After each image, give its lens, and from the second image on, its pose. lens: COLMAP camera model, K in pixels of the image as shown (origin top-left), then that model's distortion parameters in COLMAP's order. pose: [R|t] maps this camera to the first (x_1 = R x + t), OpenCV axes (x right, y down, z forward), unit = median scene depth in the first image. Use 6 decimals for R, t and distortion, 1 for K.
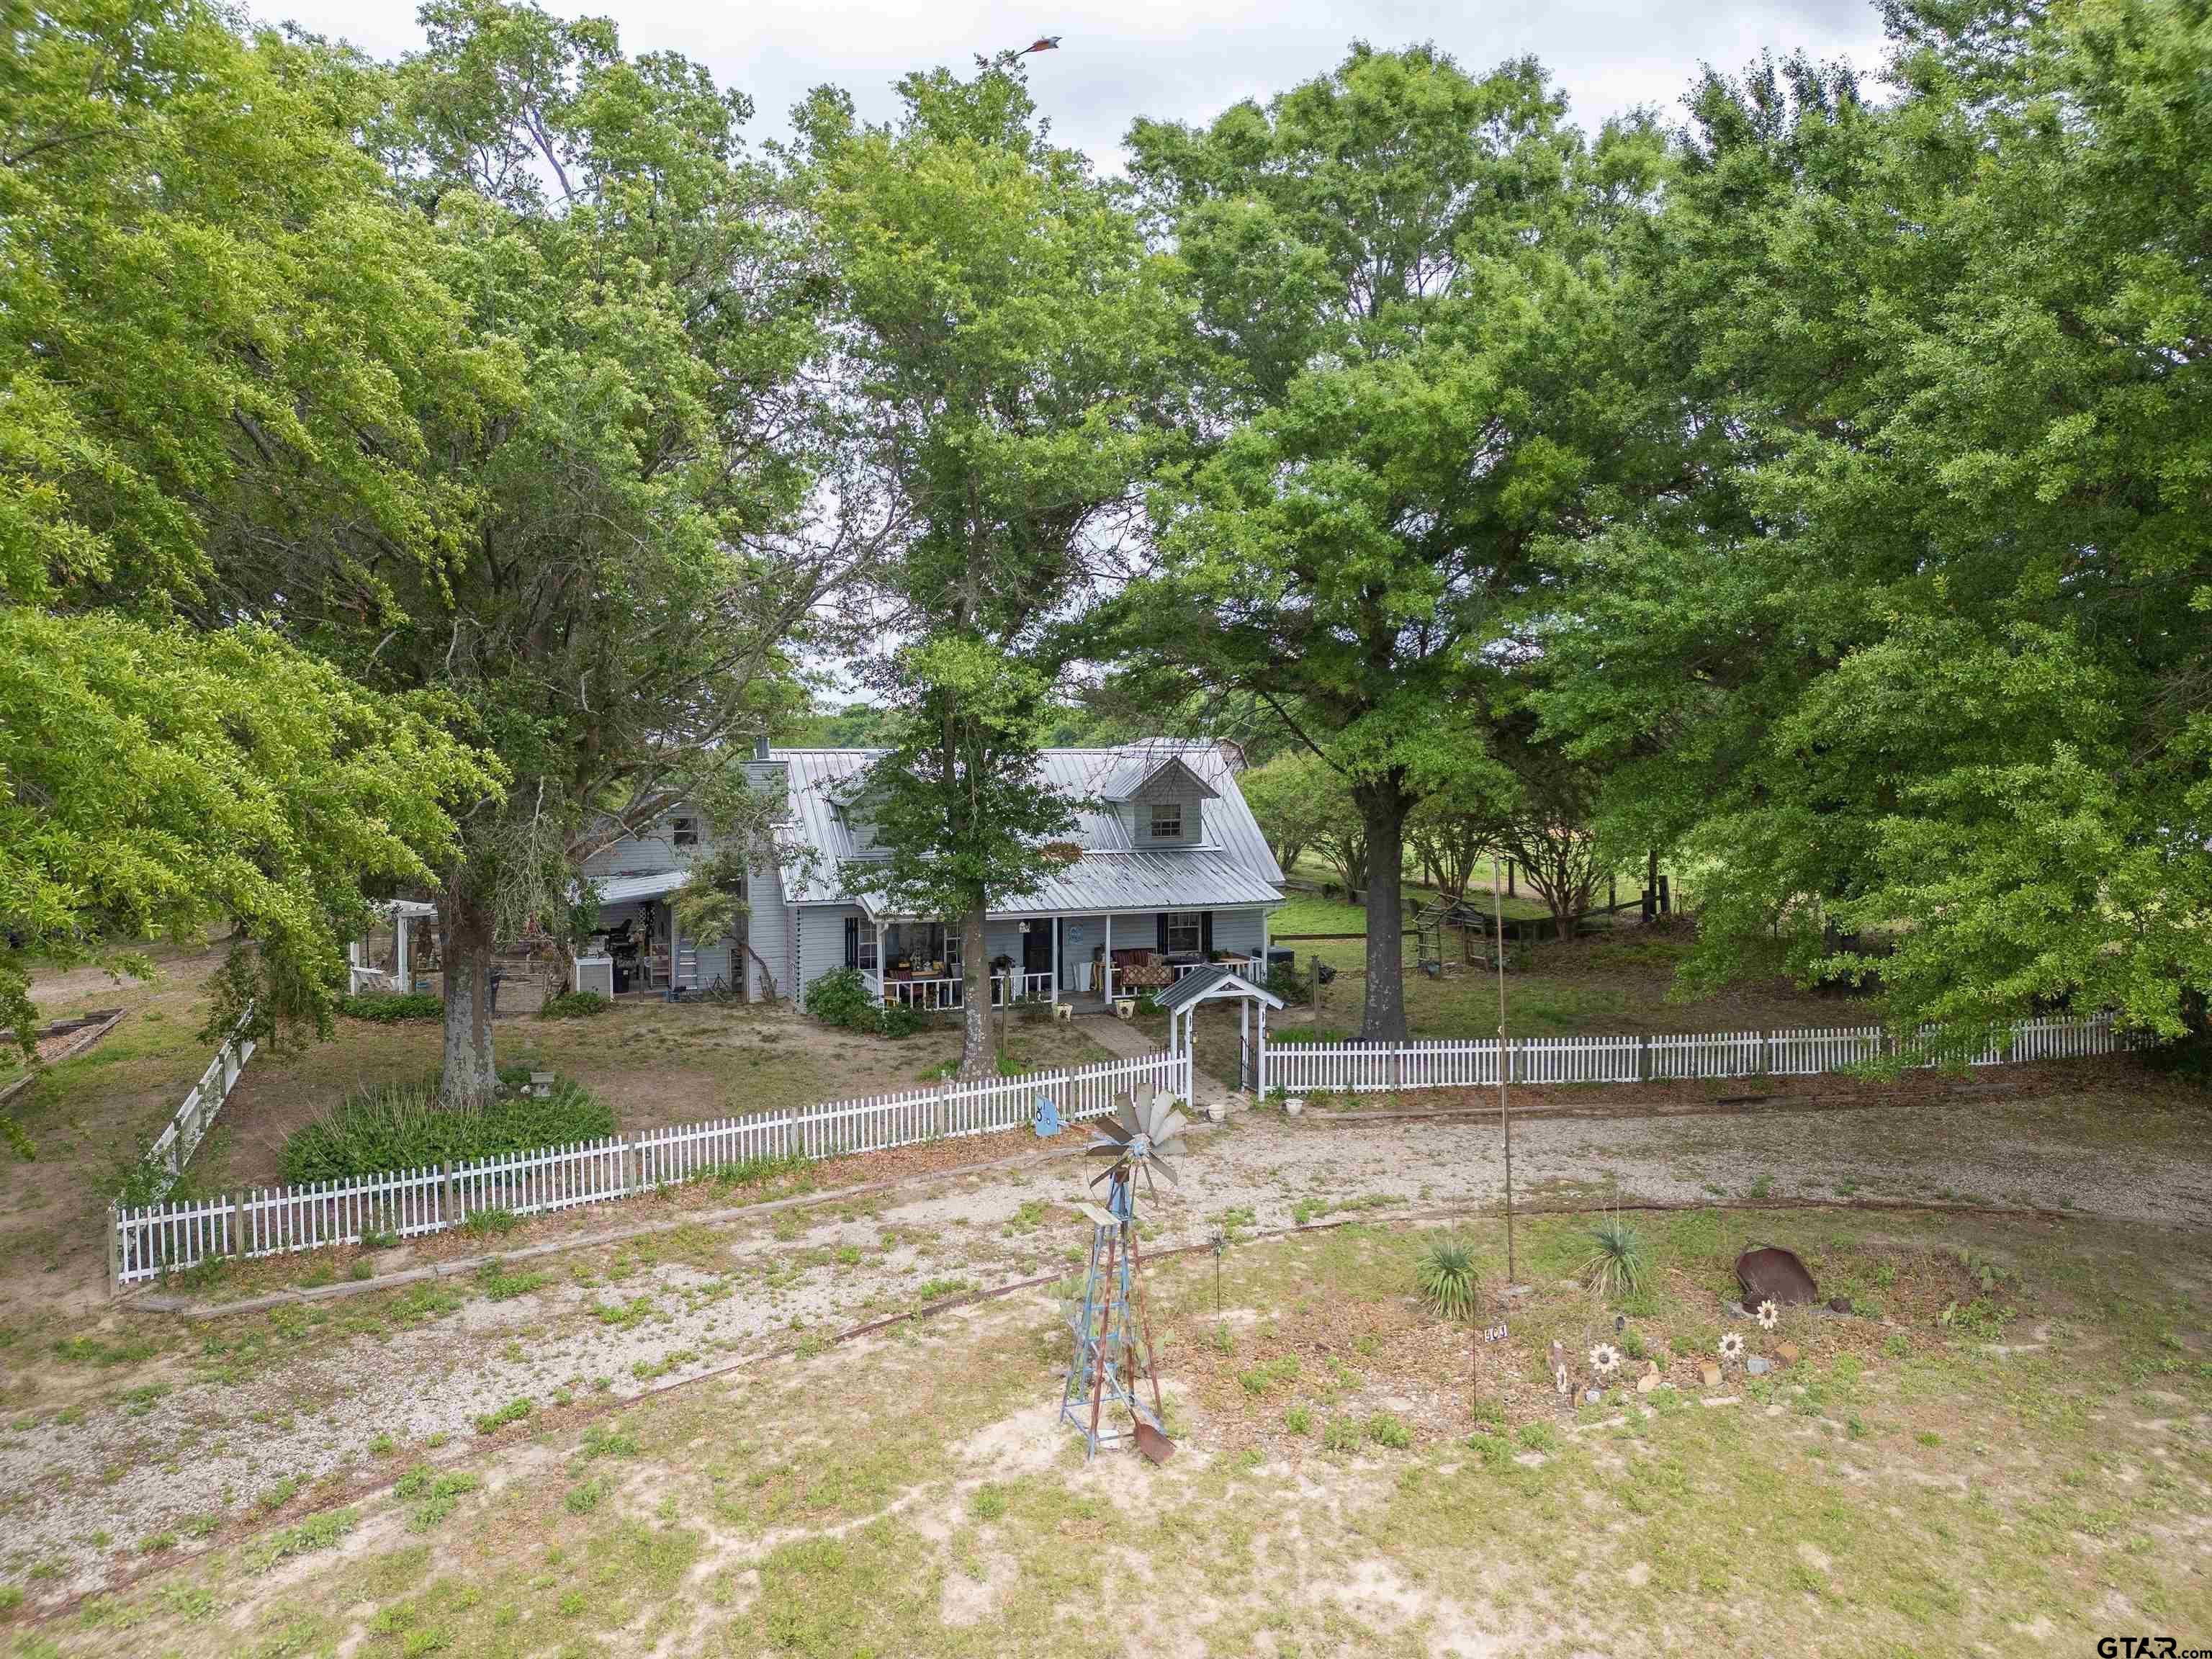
lens RADIAL K [[1568.0, 0, 1106.0], [0, 1568.0, 829.5], [0, 0, 1]] dist [0.037798, -0.001913]
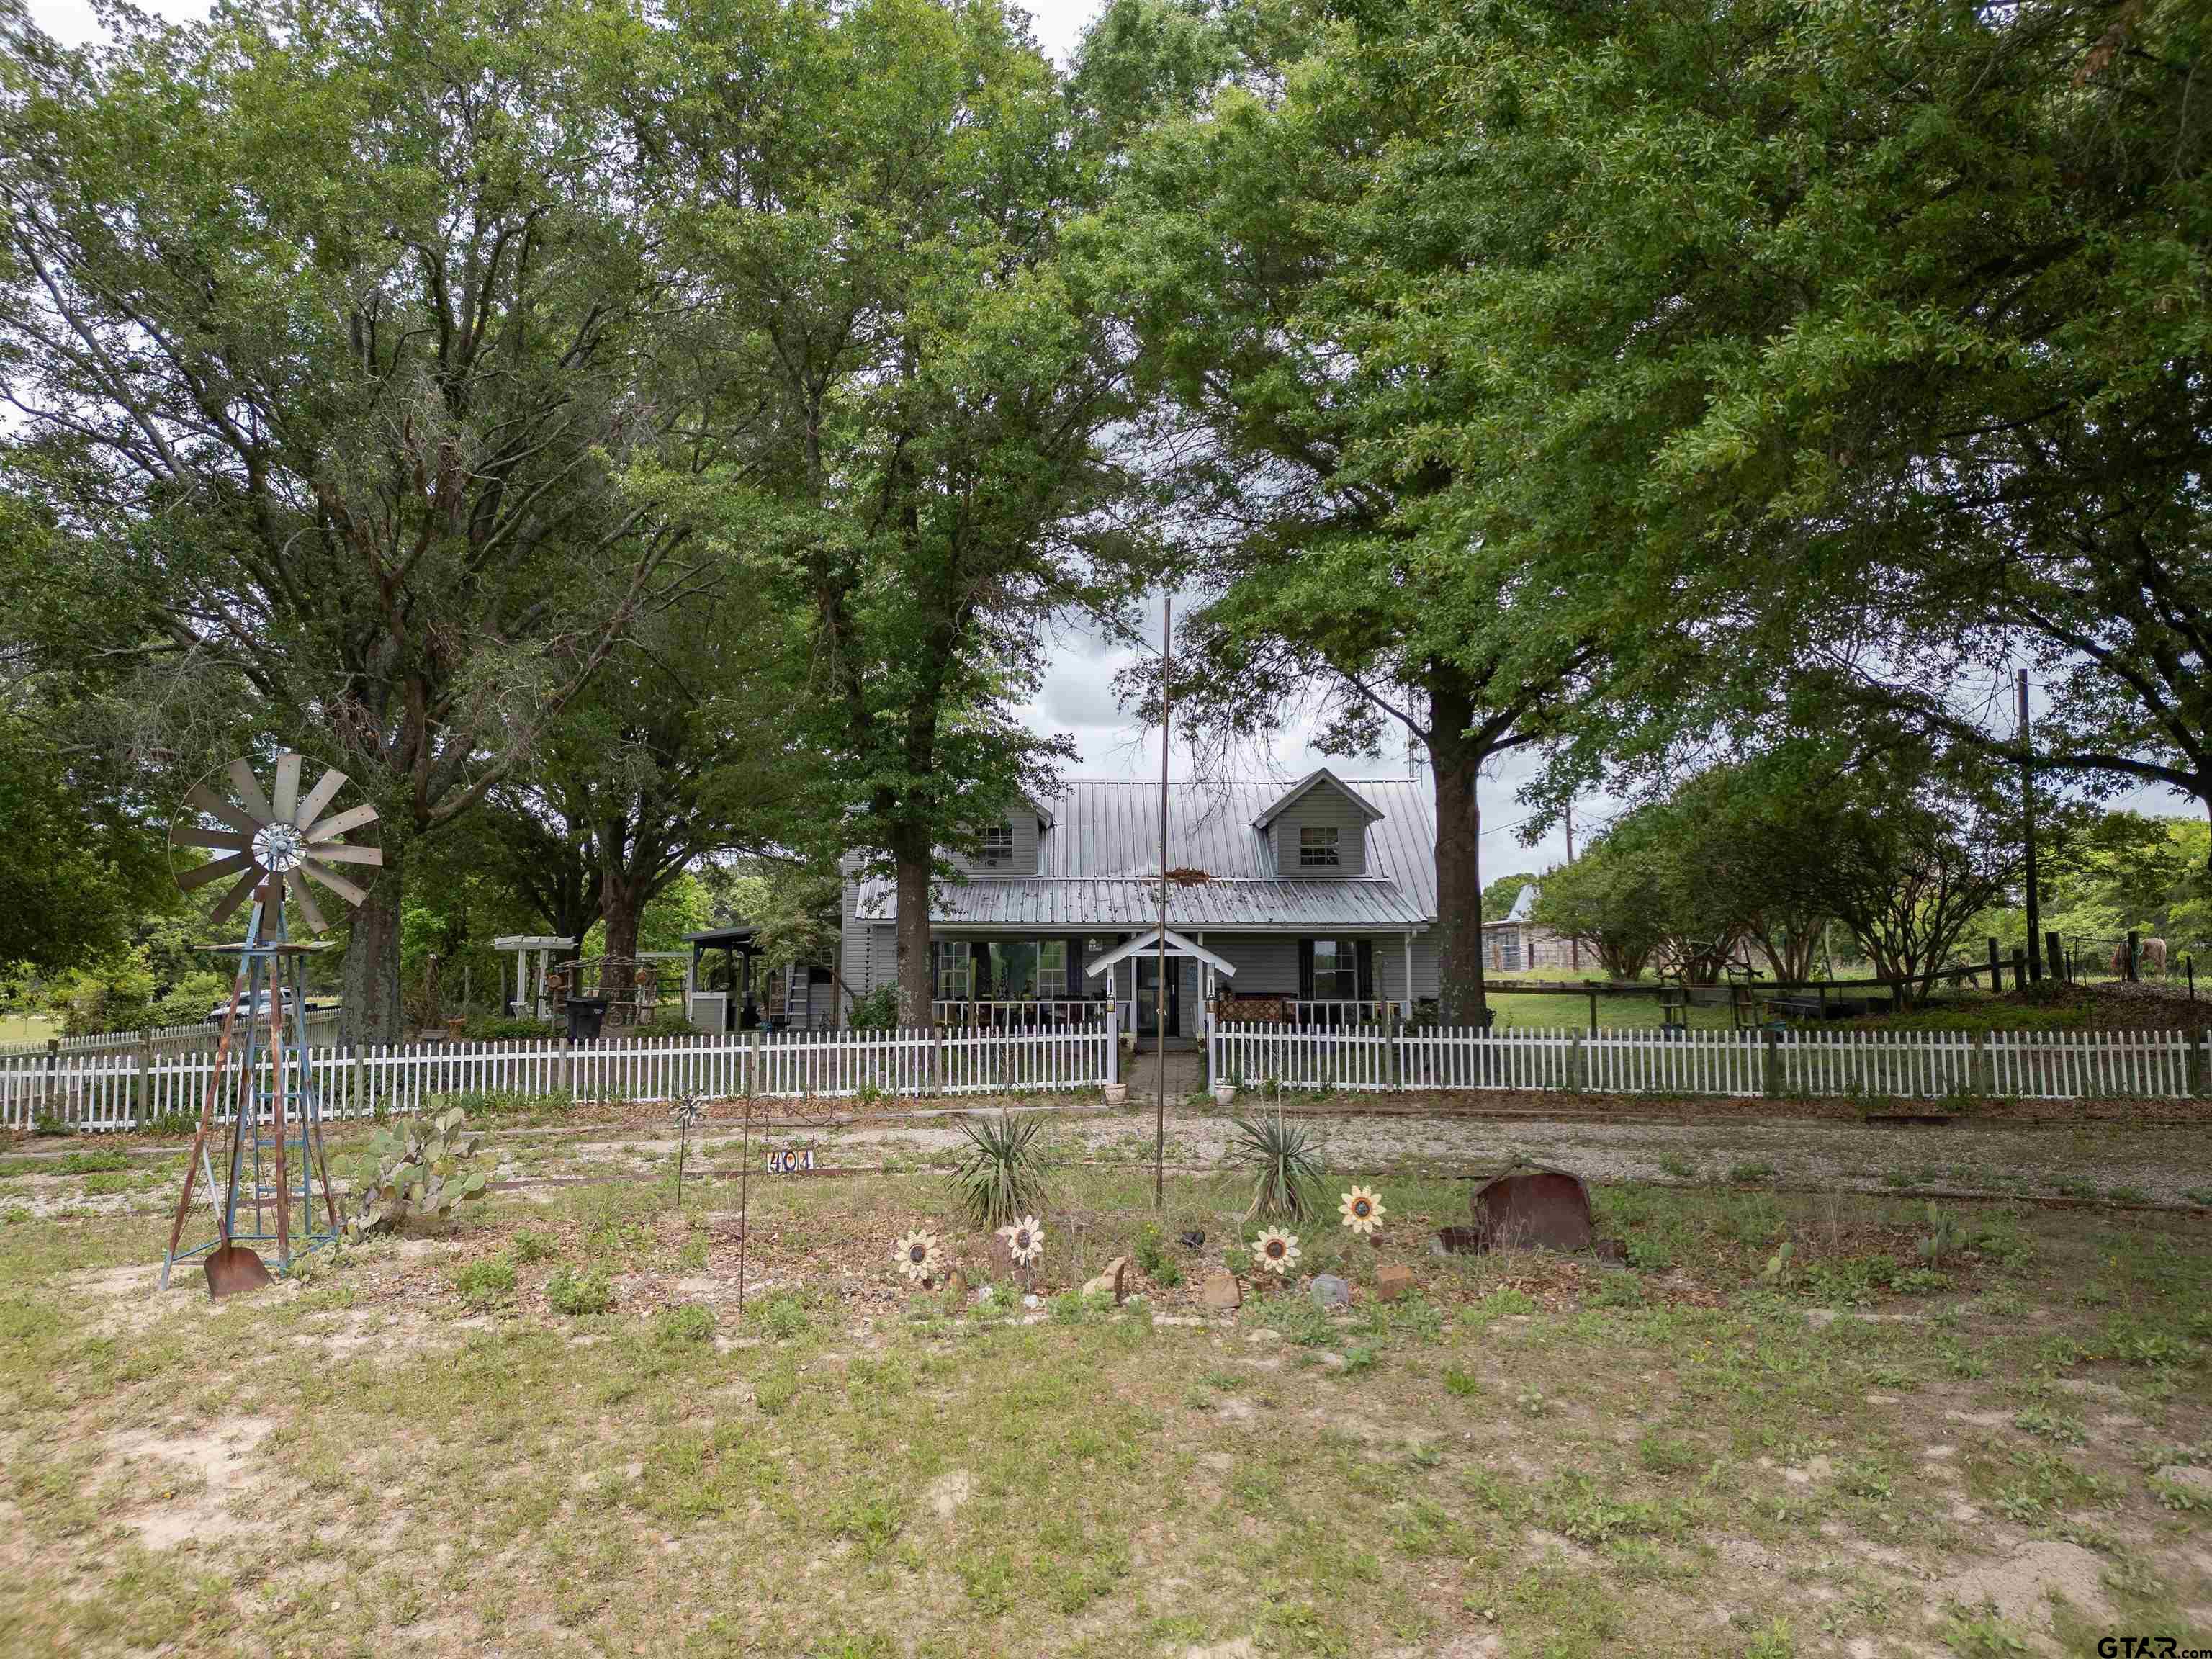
lens RADIAL K [[1568.0, 0, 1106.0], [0, 1568.0, 829.5], [0, 0, 1]] dist [0.037798, -0.001913]
pose [[0.936292, -0.033491, -0.349623, 0.313665], [-0.016537, 0.990136, -0.139133, 0.144747], [0.350834, 0.136051, 0.926502, 0.232812]]
